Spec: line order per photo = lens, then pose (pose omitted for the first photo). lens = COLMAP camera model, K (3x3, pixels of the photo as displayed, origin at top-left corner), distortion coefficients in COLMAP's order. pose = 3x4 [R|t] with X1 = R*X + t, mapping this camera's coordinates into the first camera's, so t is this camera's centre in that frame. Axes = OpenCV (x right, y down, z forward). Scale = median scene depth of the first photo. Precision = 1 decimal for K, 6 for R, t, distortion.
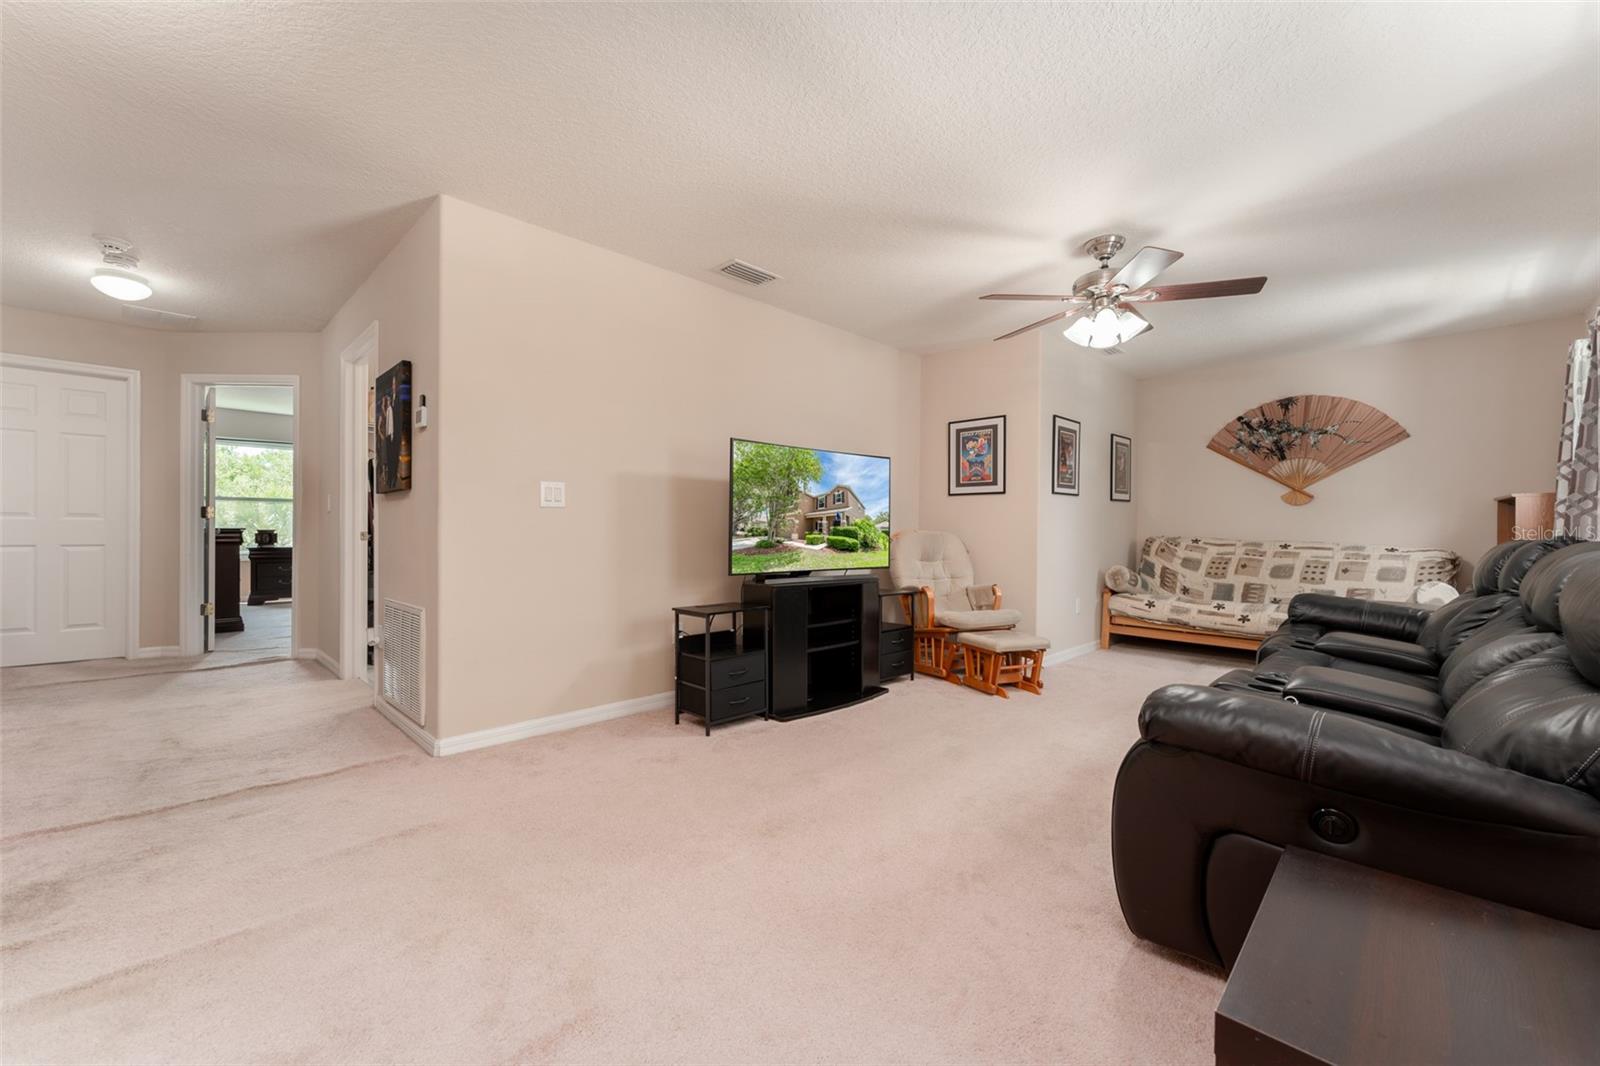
lens RADIAL K [[646.4, 0, 795.1], [0, 646.4, 524.0], [0, 0, 1]] dist [-0.001635, -0.000093]
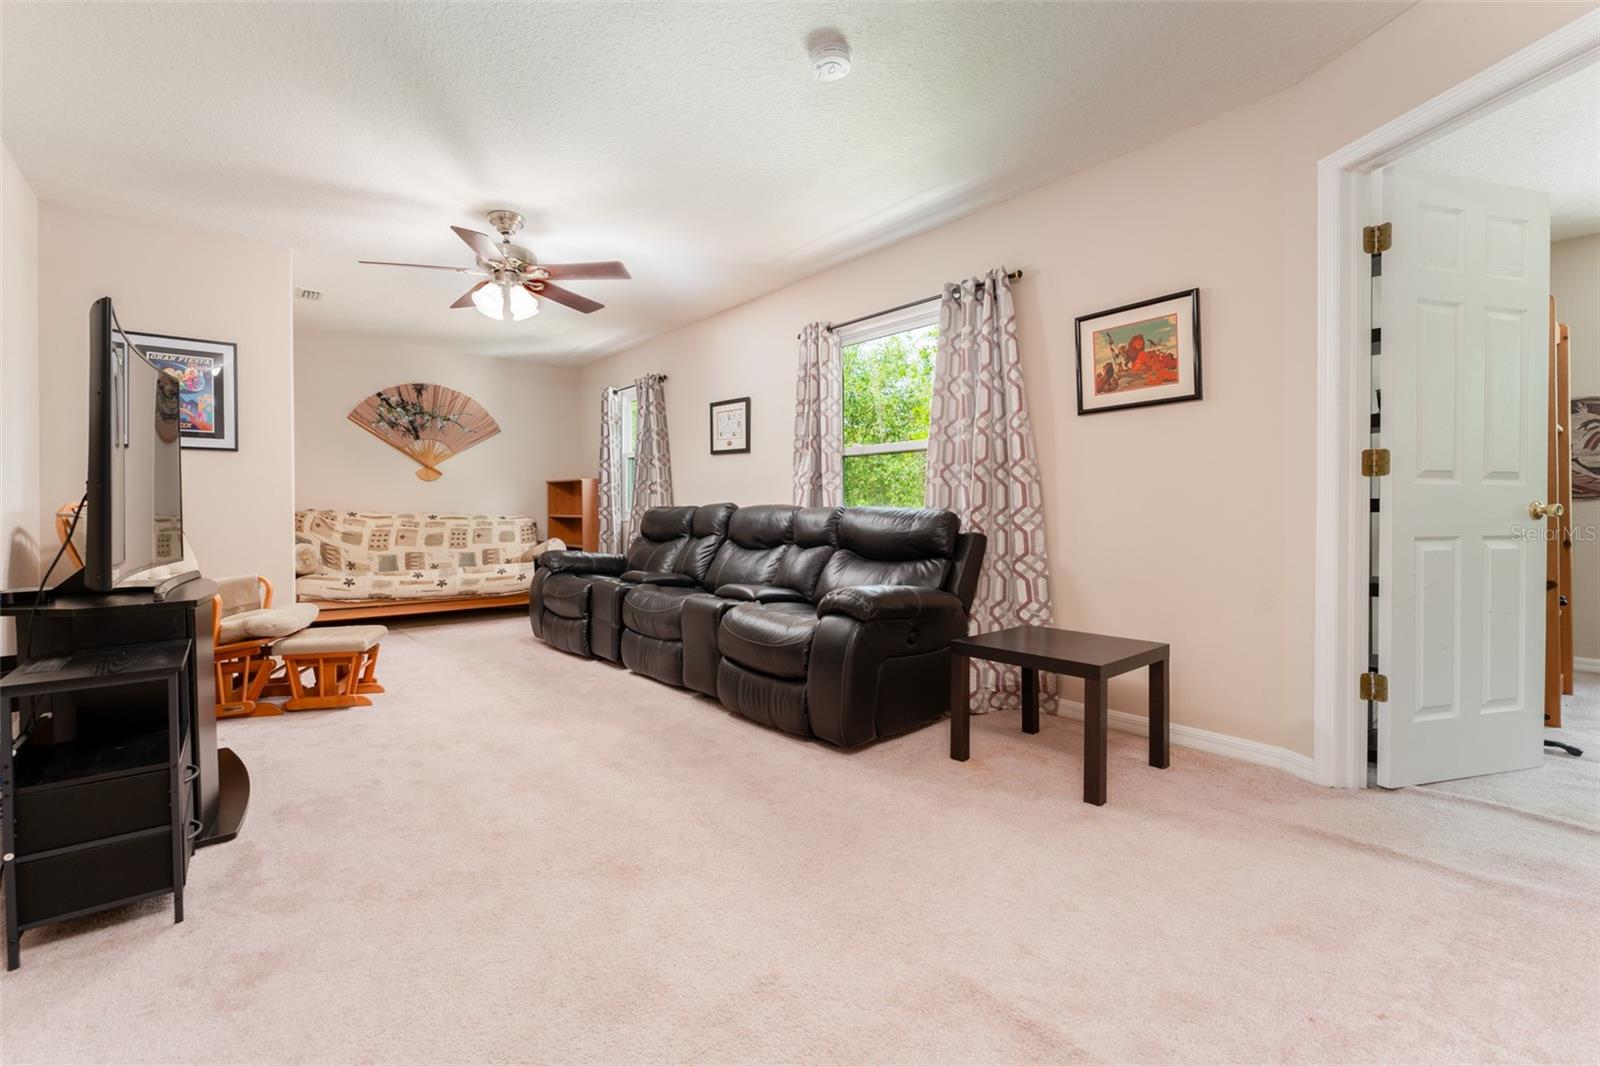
lens RADIAL K [[644.9, 0, 797.5], [0, 644.9, 513.3], [0, 0, 1]] dist [-0.014814, -0.000117]
pose [[0.104098, -0.014817, 0.994457, -0.275694], [-0.004151, 0.999874, 0.015332, 0.007849], [-0.994558, -0.005724, 0.104024, 0.248243]]
